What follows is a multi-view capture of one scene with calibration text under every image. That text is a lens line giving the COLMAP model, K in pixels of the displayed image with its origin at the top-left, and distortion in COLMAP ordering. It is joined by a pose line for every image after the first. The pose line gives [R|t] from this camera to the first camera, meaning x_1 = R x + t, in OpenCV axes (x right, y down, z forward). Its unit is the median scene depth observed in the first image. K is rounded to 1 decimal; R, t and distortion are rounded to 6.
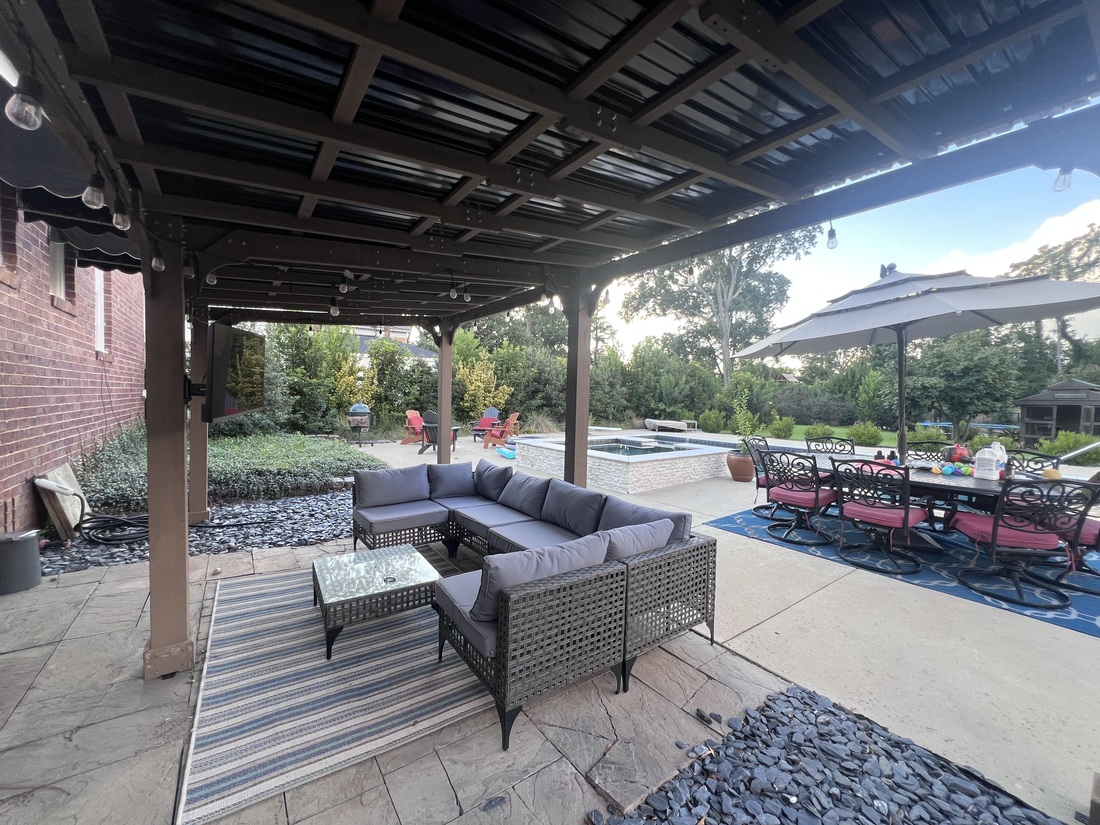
lens RADIAL K [[441.4, 0, 548.2], [0, 441.4, 406.6], [0, 0, 1]] dist [0.000322, -0.000294]
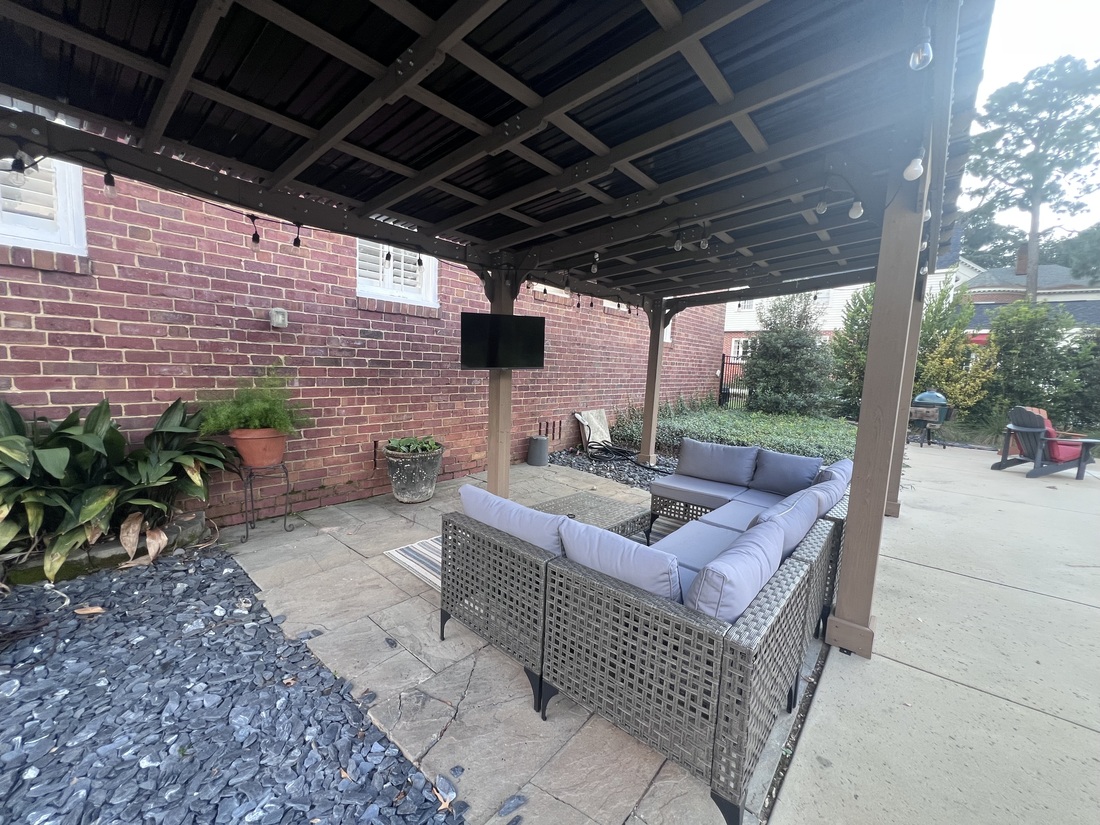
lens RADIAL K [[441.4, 0, 547.4], [0, 441.4, 407.3], [0, 0, 1]] dist [0.000322, -0.000294]
pose [[0.241802, 0.087752, -0.966350, 0.097173], [-0.062740, 0.995232, 0.074675, 0.002836], [0.968295, 0.042572, 0.246155, 0.084996]]
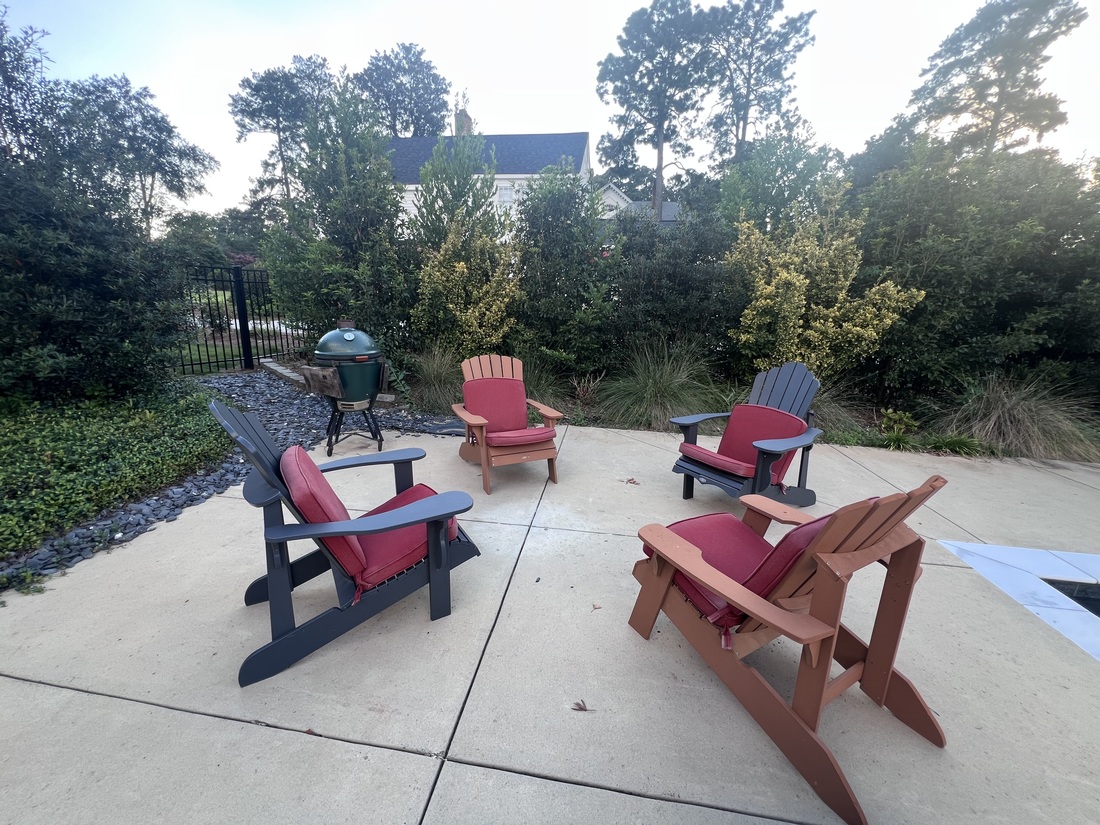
lens RADIAL K [[440.3, 0, 546.7], [0, 440.3, 407.3], [0, 0, 1]] dist [-0.003379, 0.000202]
pose [[0.714842, 0.169376, -0.678464, -0.038361], [-0.037281, 0.978074, 0.204892, -0.013316], [0.698292, -0.121172, 0.705483, 0.495930]]
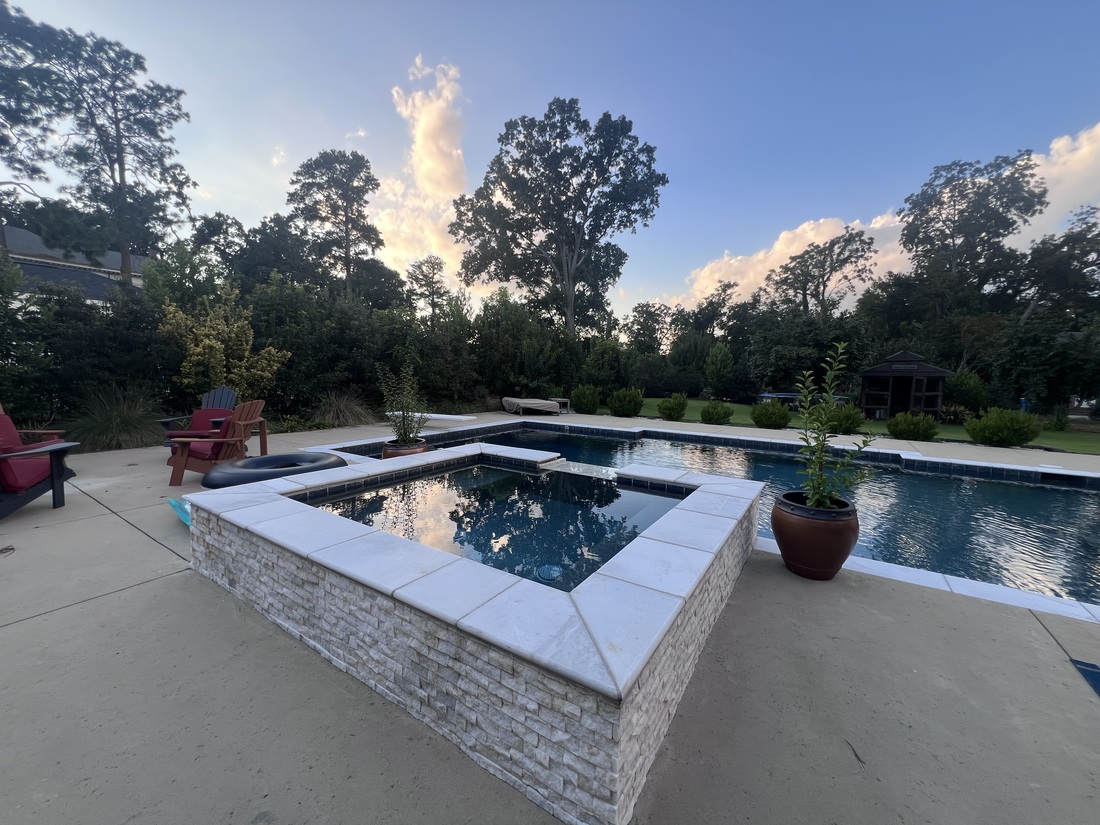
lens RADIAL K [[440.3, 0, 548.4], [0, 440.3, 410.3], [0, 0, 1]] dist [-0.003379, 0.000202]
pose [[0.935590, -0.033103, 0.351534, 0.029057], [0.007929, 0.997314, 0.072813, -0.003787], [-0.353000, -0.065336, 0.933339, 0.271378]]
